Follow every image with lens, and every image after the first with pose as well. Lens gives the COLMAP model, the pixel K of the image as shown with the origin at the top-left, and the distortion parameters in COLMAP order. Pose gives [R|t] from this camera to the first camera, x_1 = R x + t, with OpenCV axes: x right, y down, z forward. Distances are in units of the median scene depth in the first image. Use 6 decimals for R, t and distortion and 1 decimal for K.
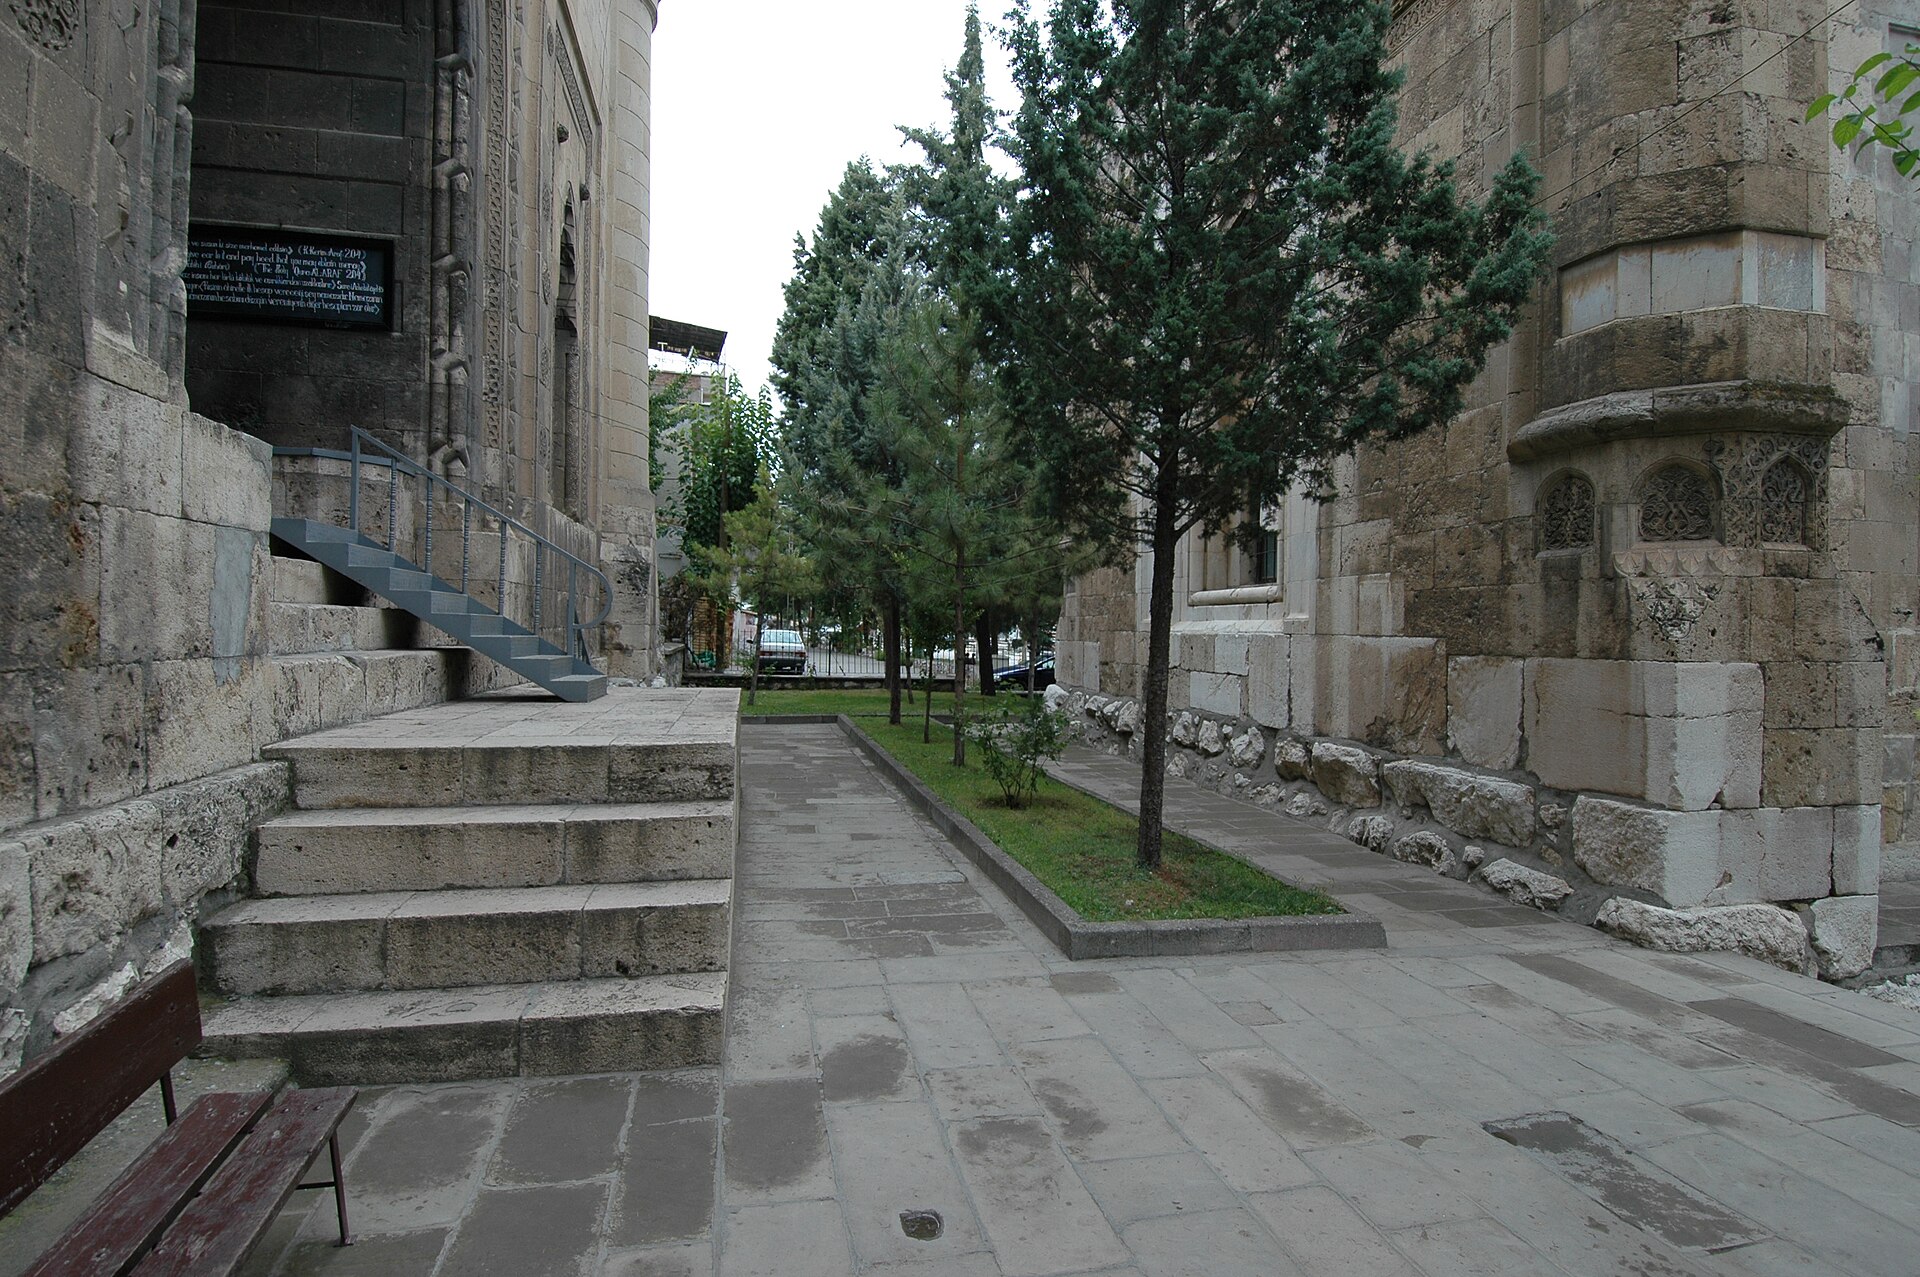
lens RADIAL K [[1002.9, 0, 966.1], [0, 1002.9, 638.2], [0, 0, 1]] dist [0.047334, -0.052654]
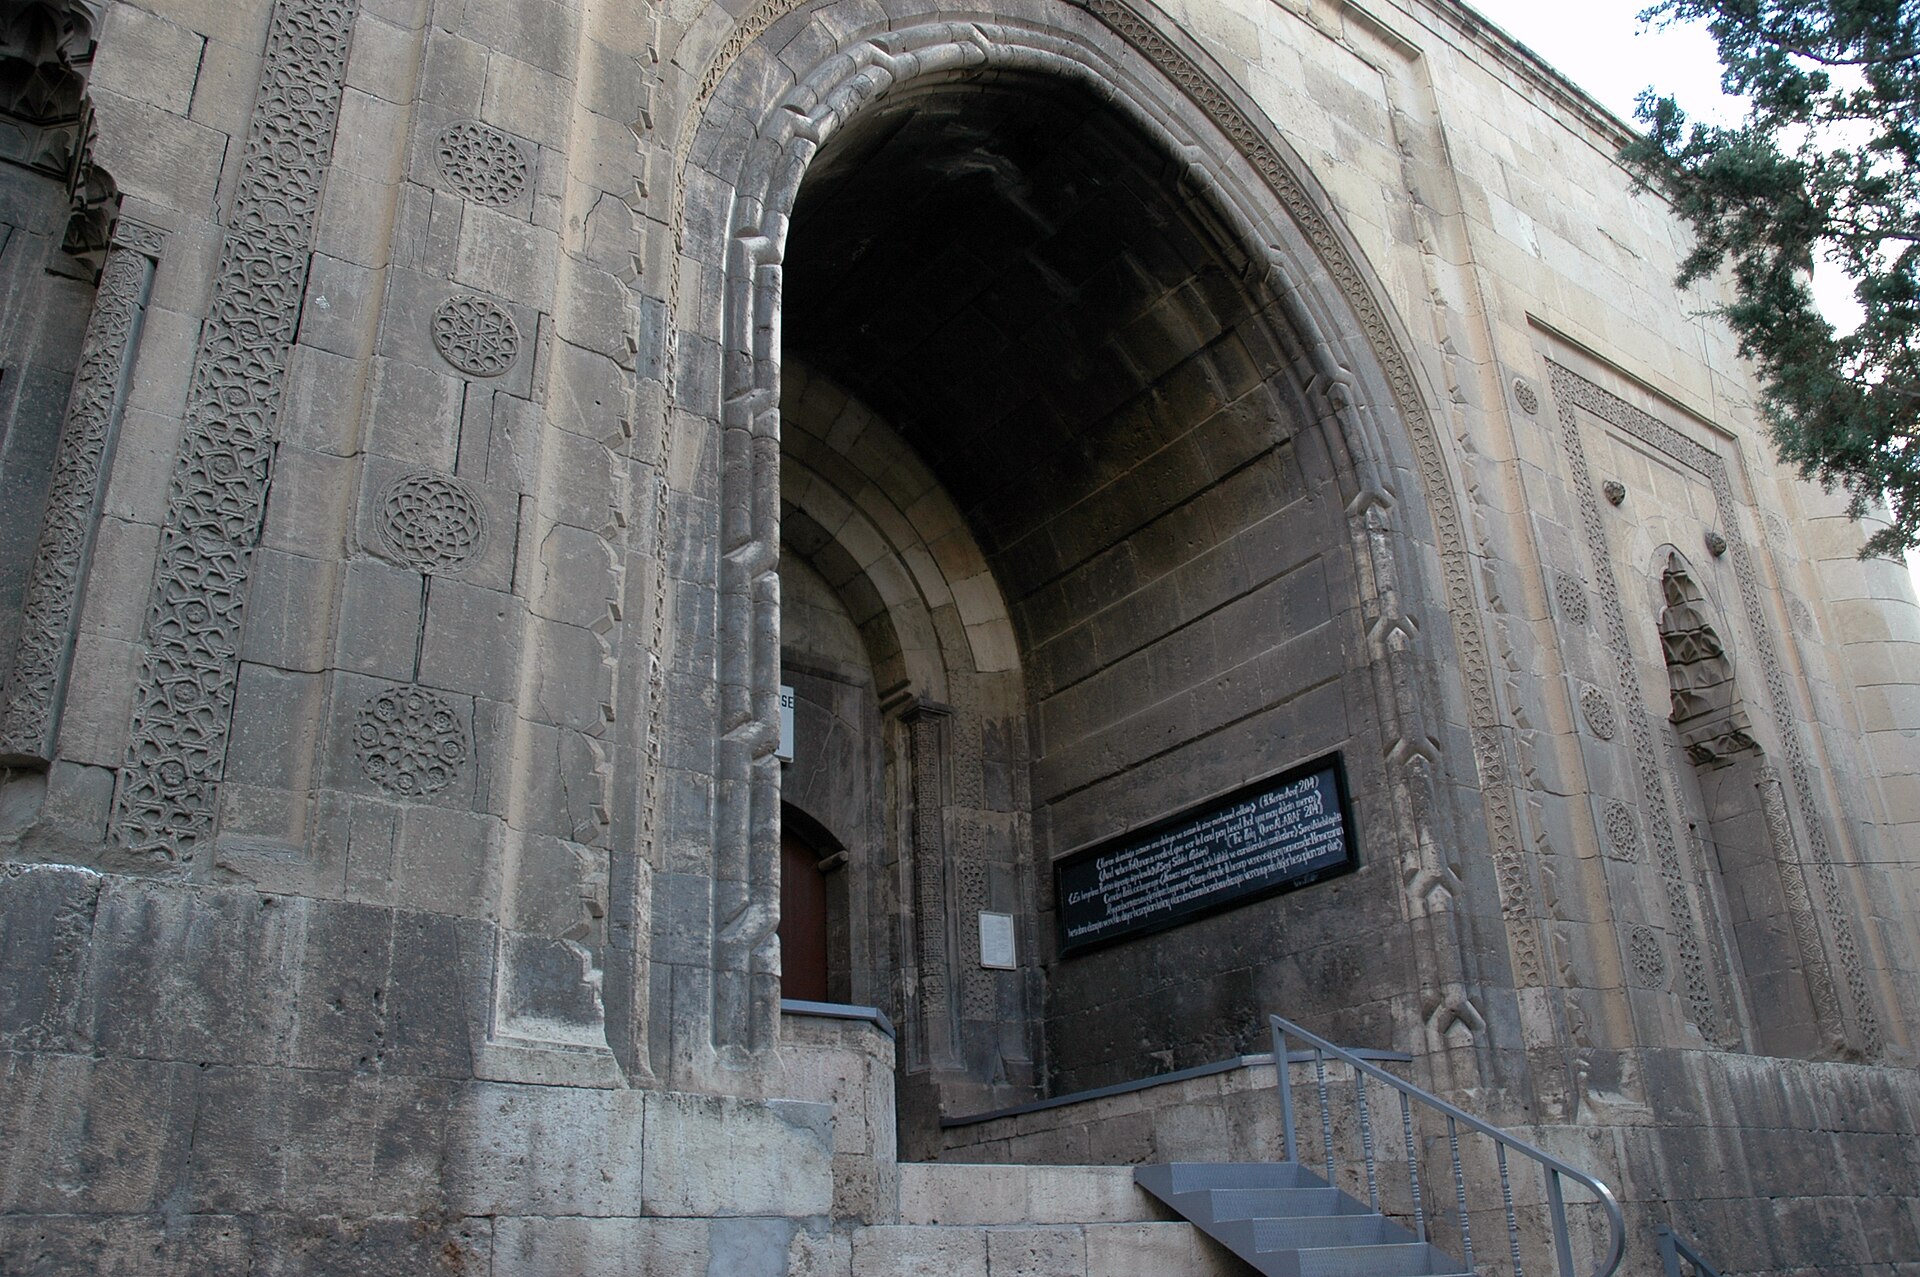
lens RADIAL K [[1508.2, 0, 955.3], [0, 1508.2, 650.2], [0, 0, 1]] dist [-0.177947, 0.173607]
pose [[0.400982, -0.401713, -0.823311, 0.270235], [0.042701, 0.905946, -0.421235, -0.007713], [0.915090, 0.133751, 0.380421, 0.327820]]
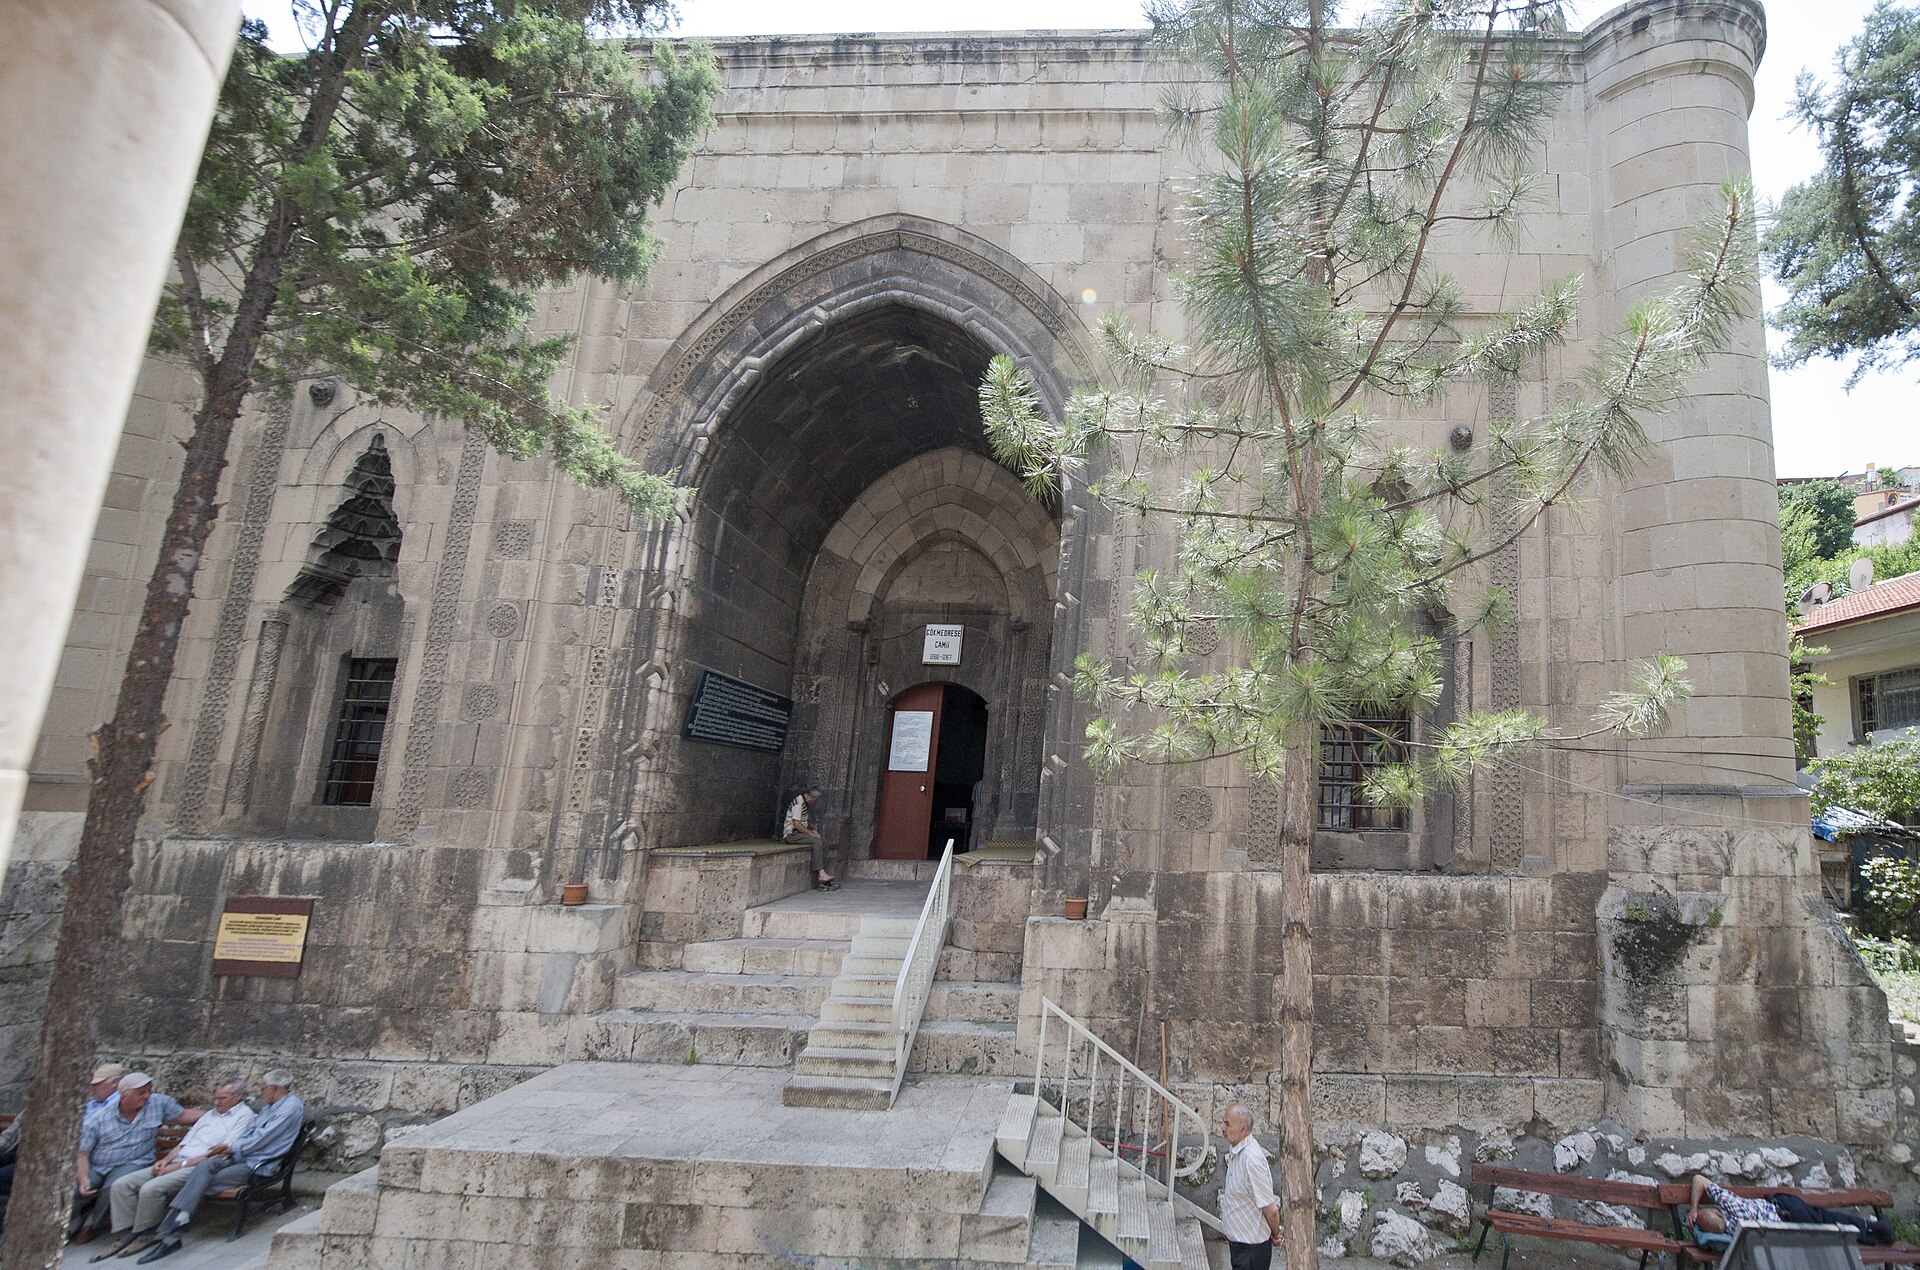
lens RADIAL K [[845.1, 0, 1250.0], [0, 845.1, 634.7], [0, 0, 1]] dist [-0.009671, 0.000539]
pose [[-0.248962, -0.178294, -0.951961, 0.424818], [-0.015696, 0.983523, -0.180100, -0.252763], [0.968386, -0.029896, -0.247659, 1.521862]]
